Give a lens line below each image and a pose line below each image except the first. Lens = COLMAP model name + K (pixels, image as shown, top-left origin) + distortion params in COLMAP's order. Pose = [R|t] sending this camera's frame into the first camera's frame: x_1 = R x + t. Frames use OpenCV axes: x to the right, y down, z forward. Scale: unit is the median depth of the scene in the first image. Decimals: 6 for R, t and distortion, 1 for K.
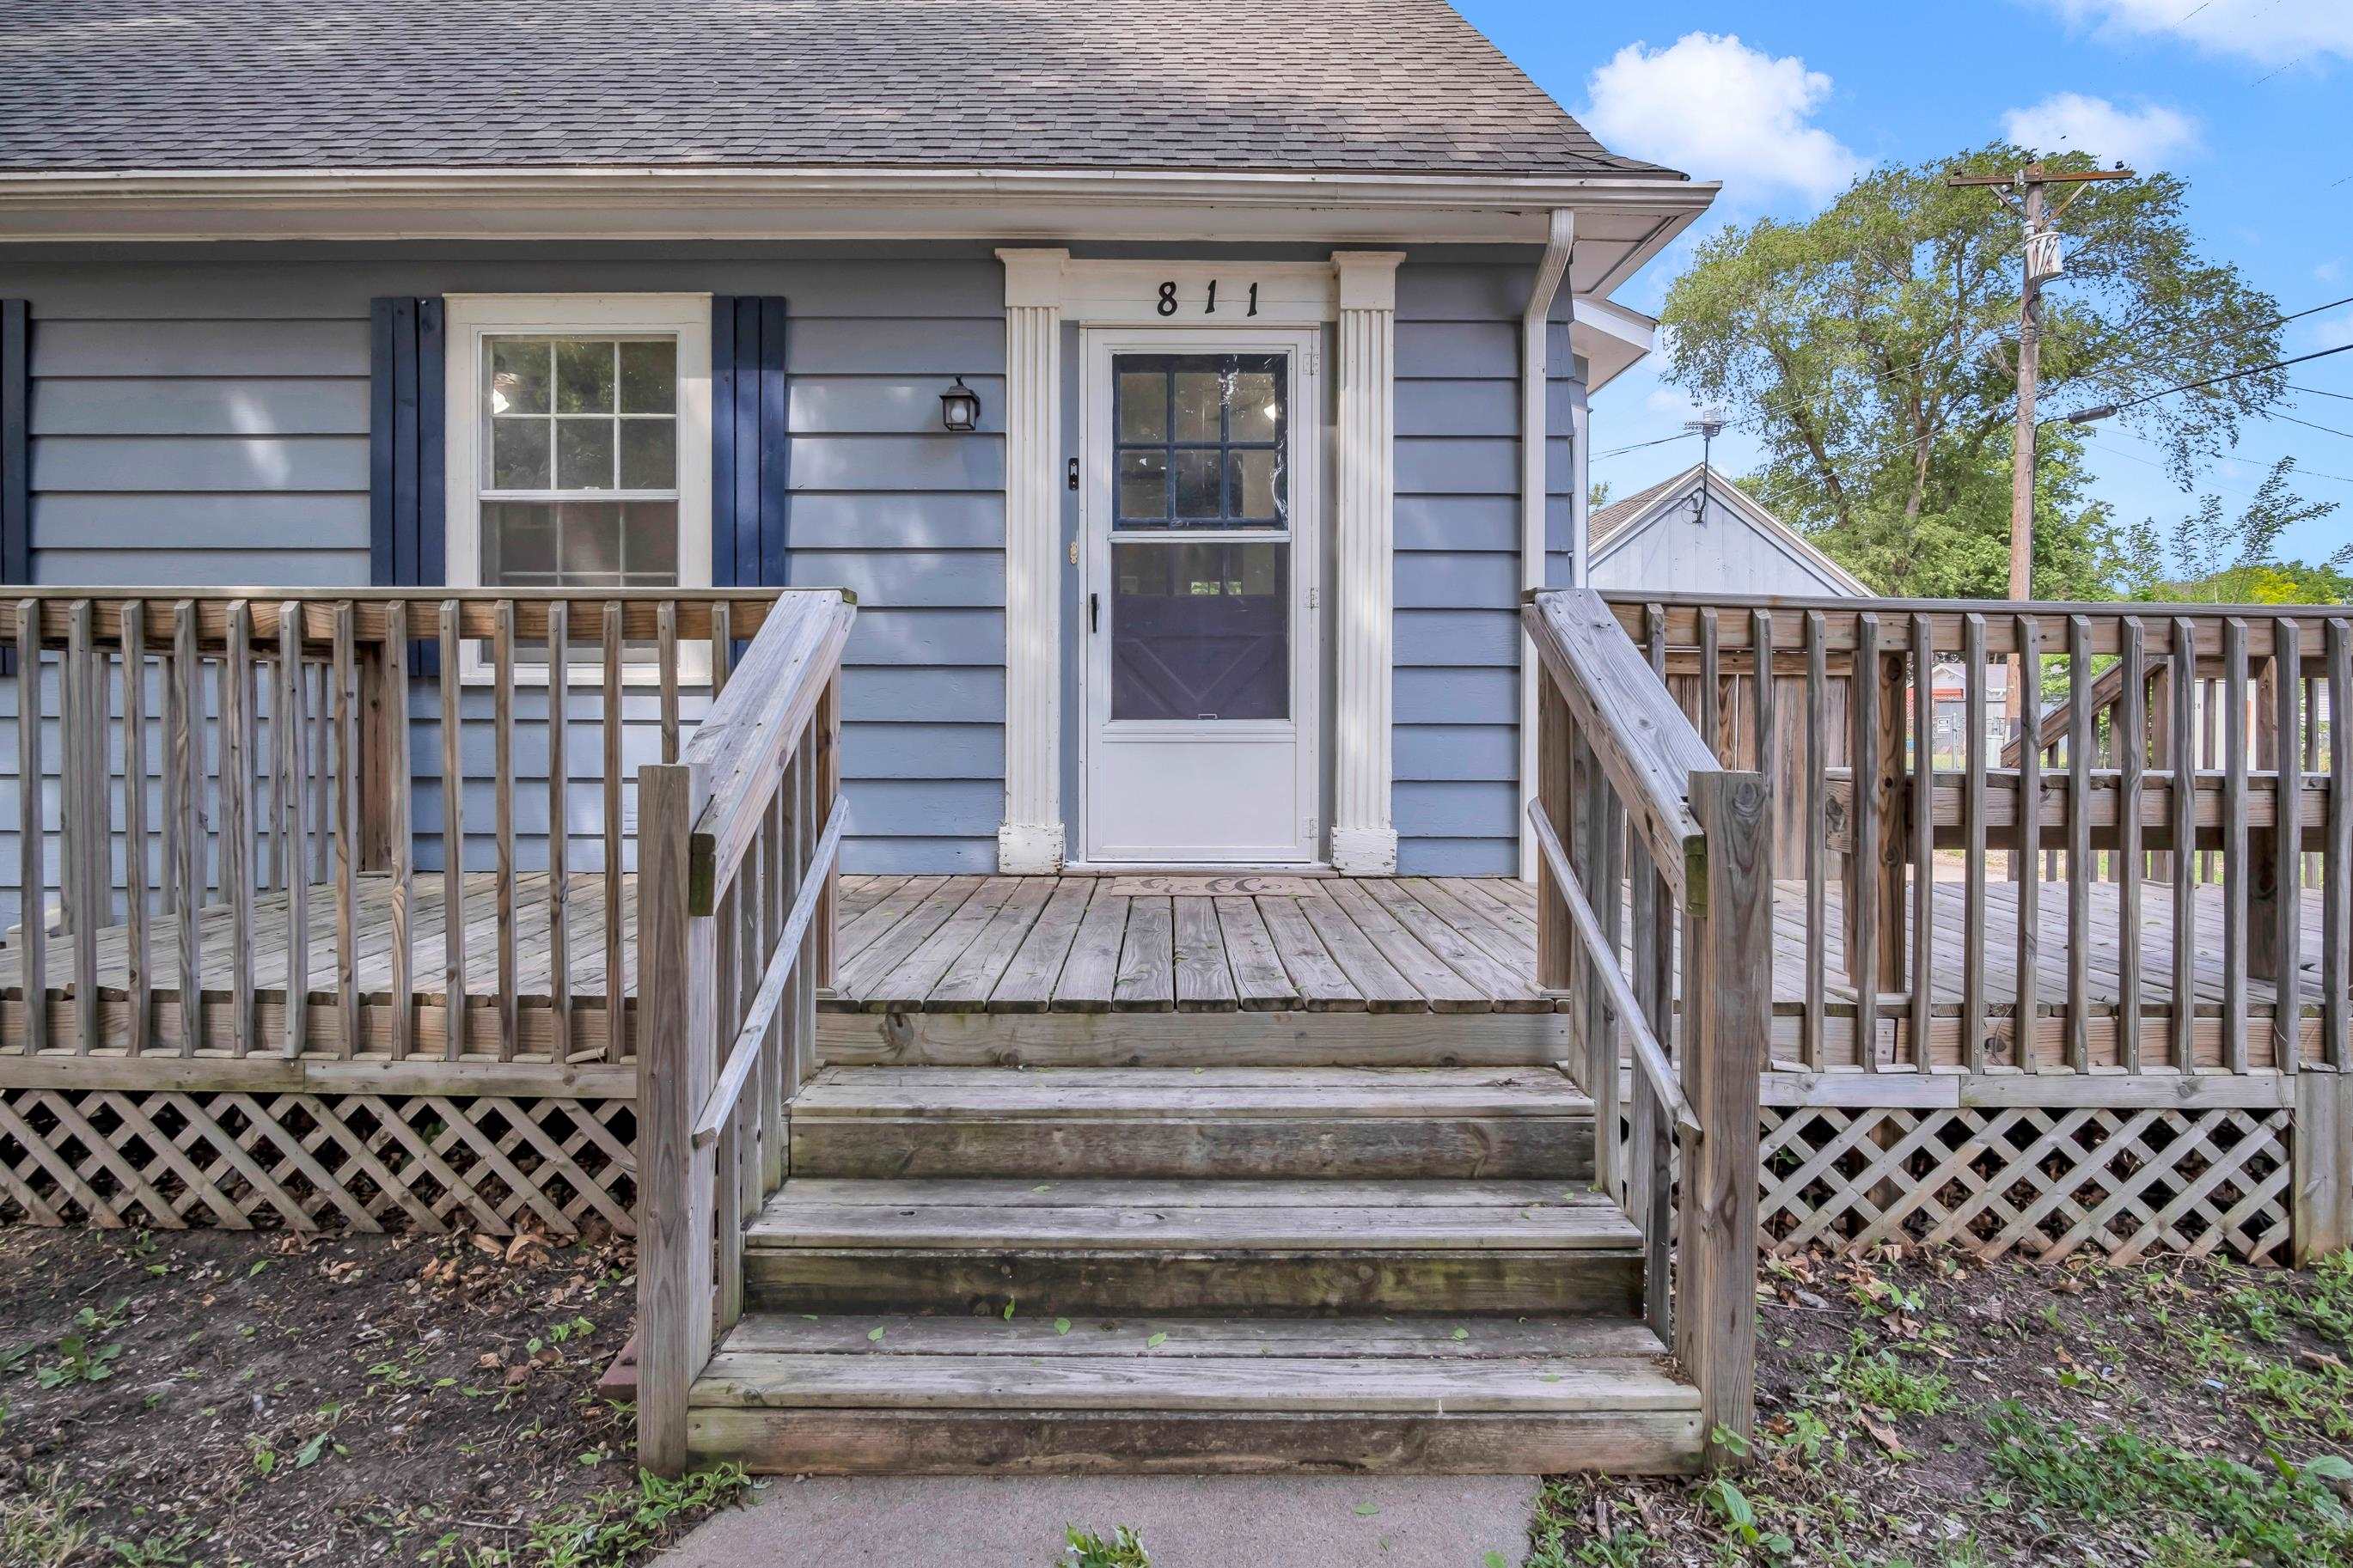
lens RADIAL K [[1285.9, 0, 1156.1], [0, 1285.9, 684.0], [0, 0, 1]] dist [-0.026886, 0.000642]
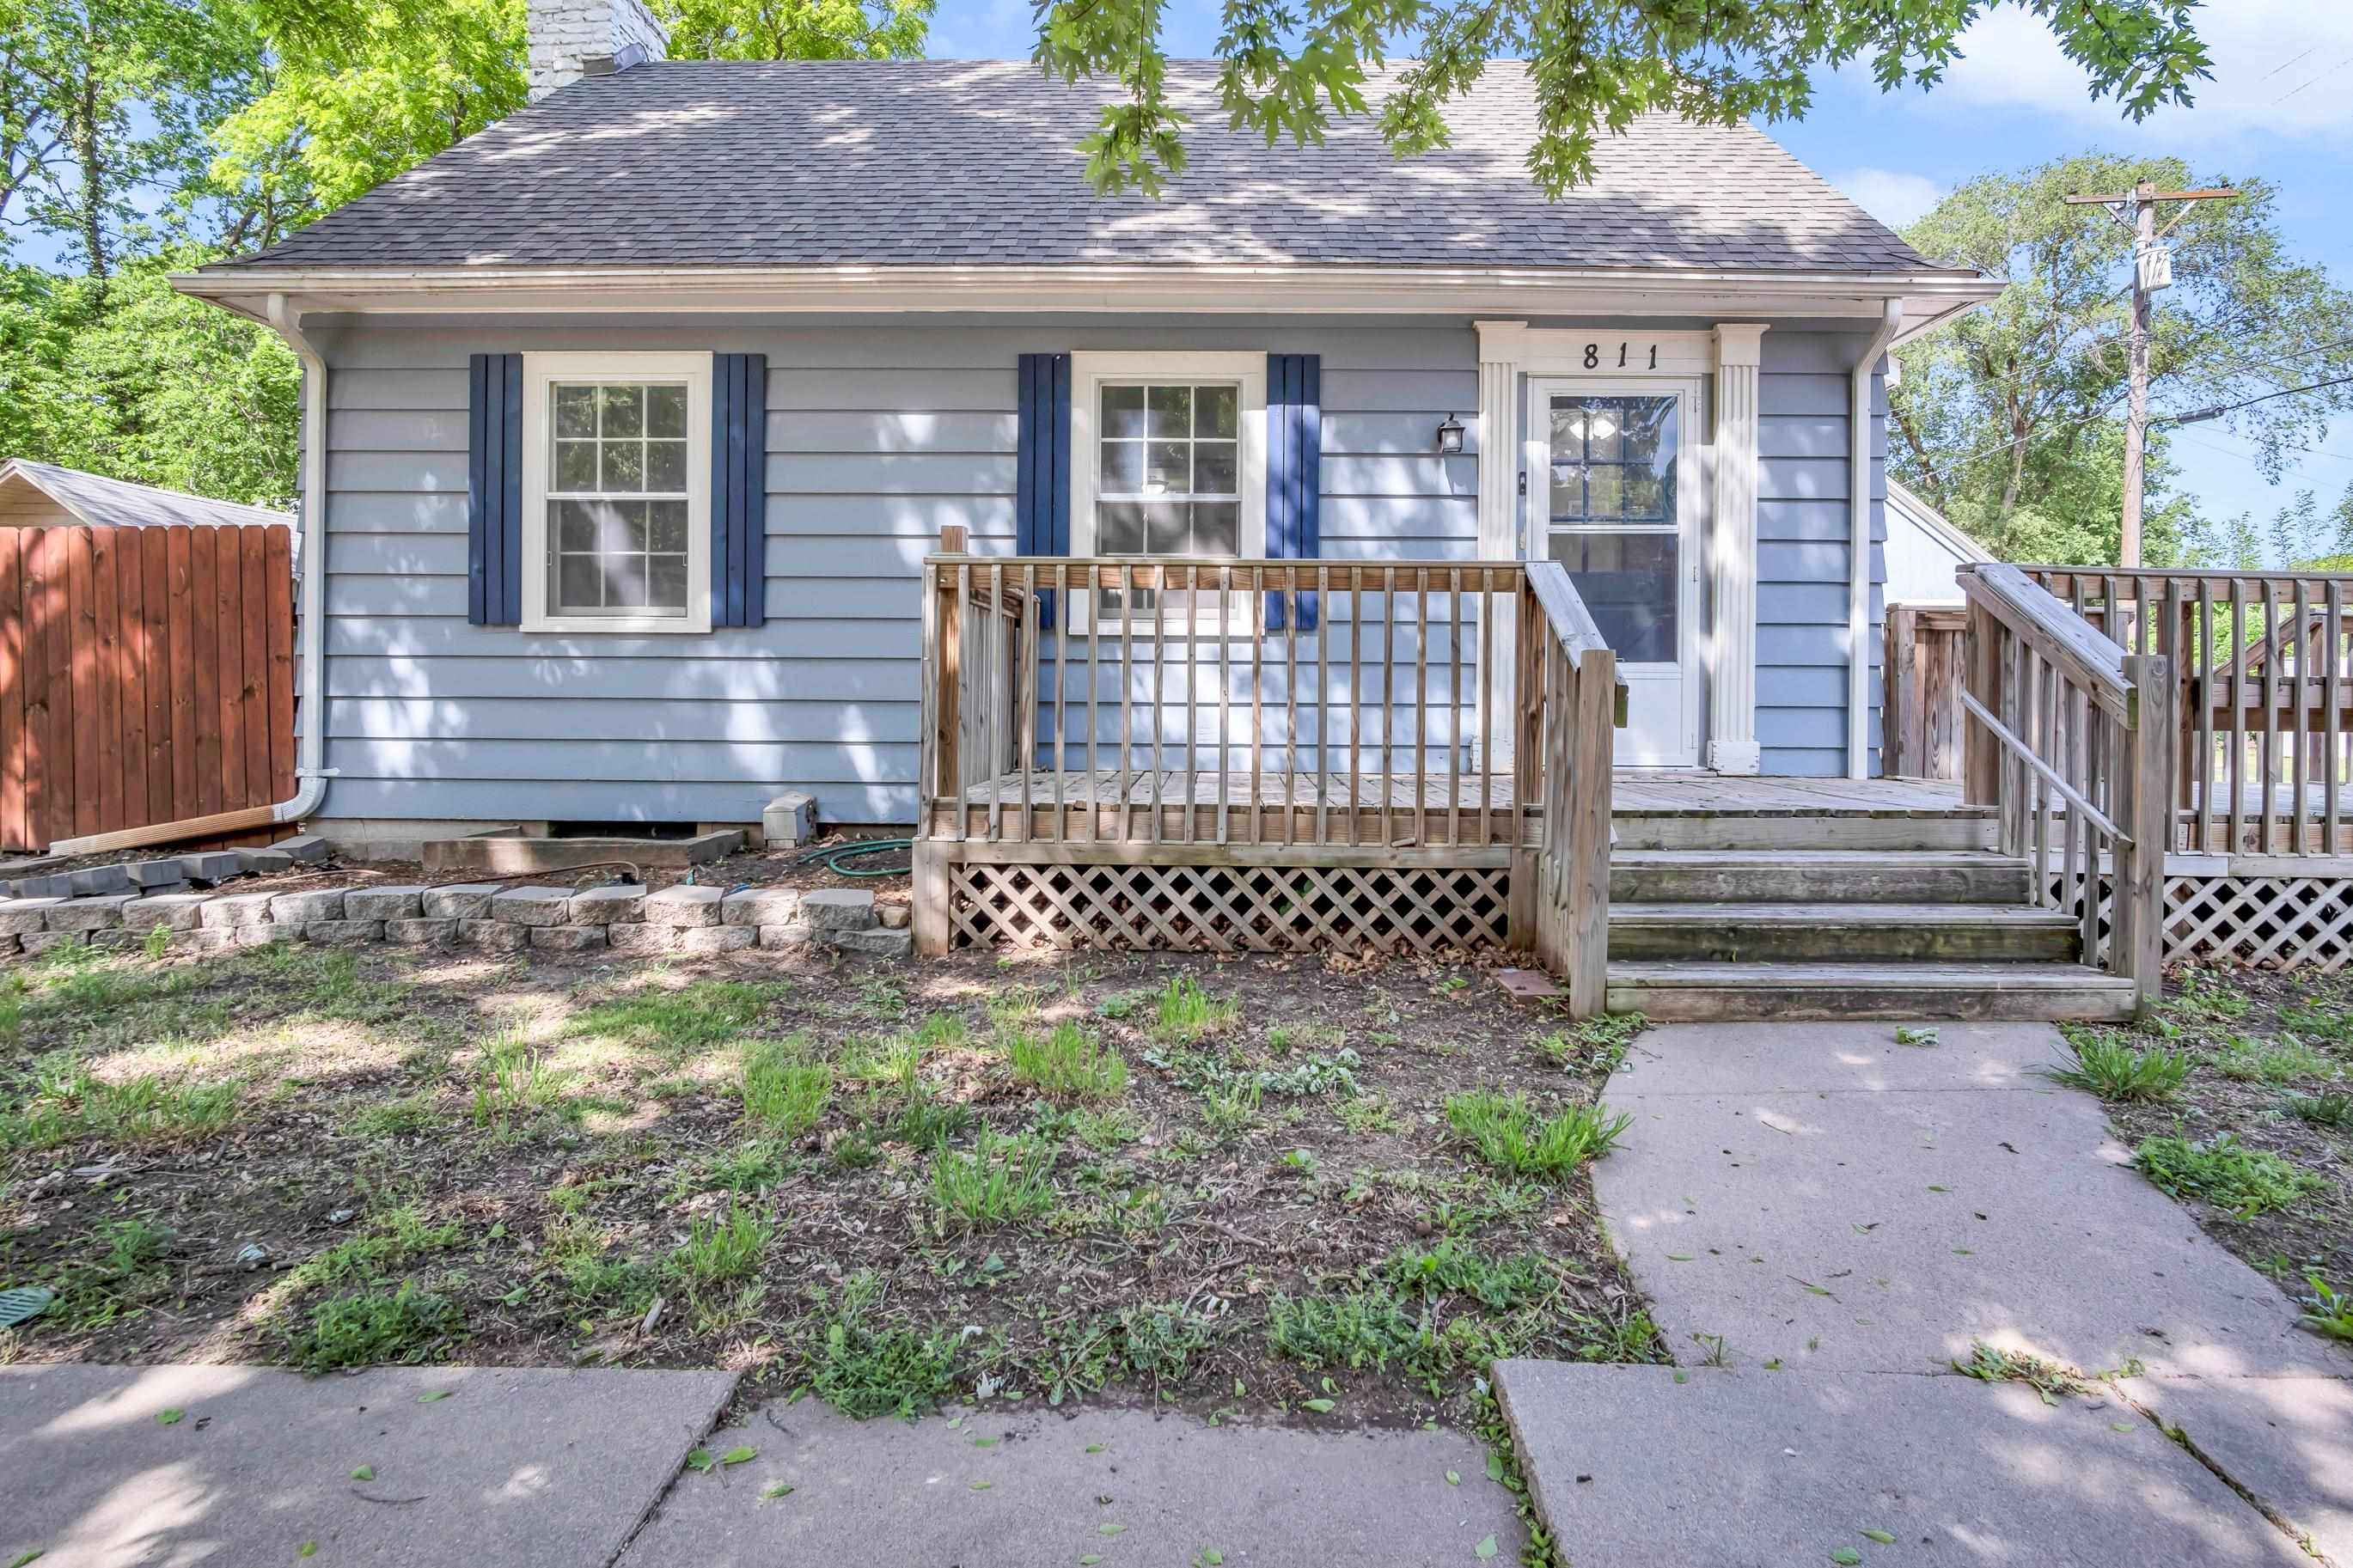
lens RADIAL K [[1285.9, 0, 1193.0], [0, 1285.9, 671.7], [0, 0, 1]] dist [-0.026886, 0.000642]
pose [[0.999812, 0.003597, -0.019075, -0.678414], [-0.003603, 0.999993, -0.000305, 0.070175], [0.019074, 0.000374, 0.999818, -0.664371]]
